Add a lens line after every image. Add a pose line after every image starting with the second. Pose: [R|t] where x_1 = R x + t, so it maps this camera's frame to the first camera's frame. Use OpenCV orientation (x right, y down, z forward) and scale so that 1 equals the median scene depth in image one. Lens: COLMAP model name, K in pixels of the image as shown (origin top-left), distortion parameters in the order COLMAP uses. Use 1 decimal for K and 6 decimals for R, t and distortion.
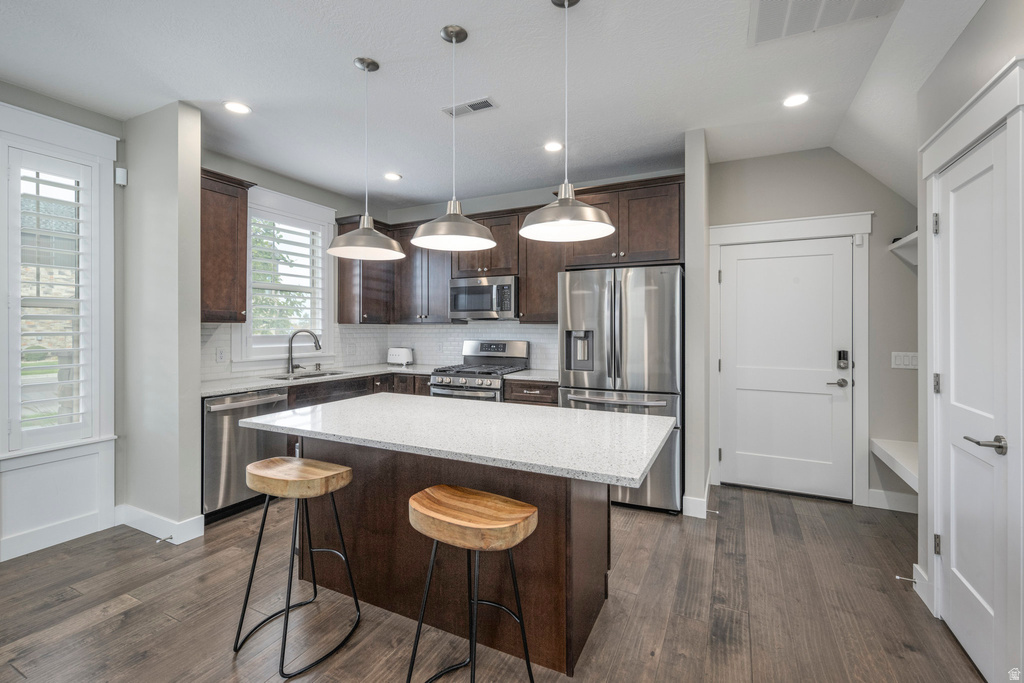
lens RADIAL K [[447.1, 0, 522.1], [0, 447.1, 324.3], [0, 0, 1]] dist [0.001531, -0.000648]
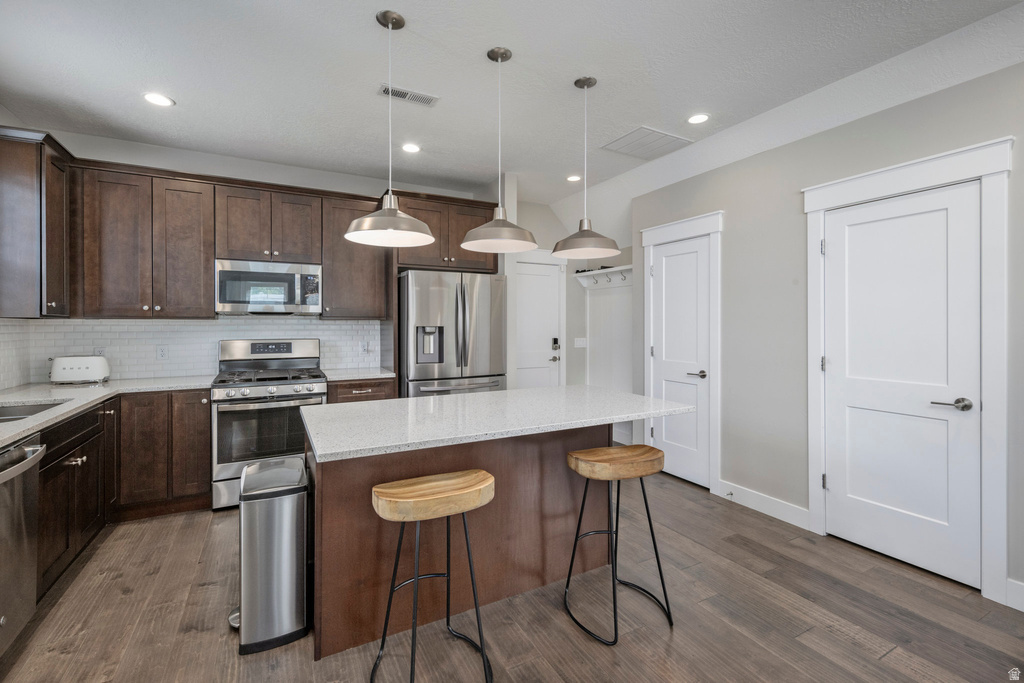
lens RADIAL K [[447.1, 0, 514.3], [0, 447.1, 322.8], [0, 0, 1]] dist [0.001531, -0.000648]
pose [[0.577705, -0.000516, 0.816245, -0.606012], [-0.005010, 0.999979, 0.004178, -0.000051], [-0.816230, -0.006504, 0.577690, 0.200467]]
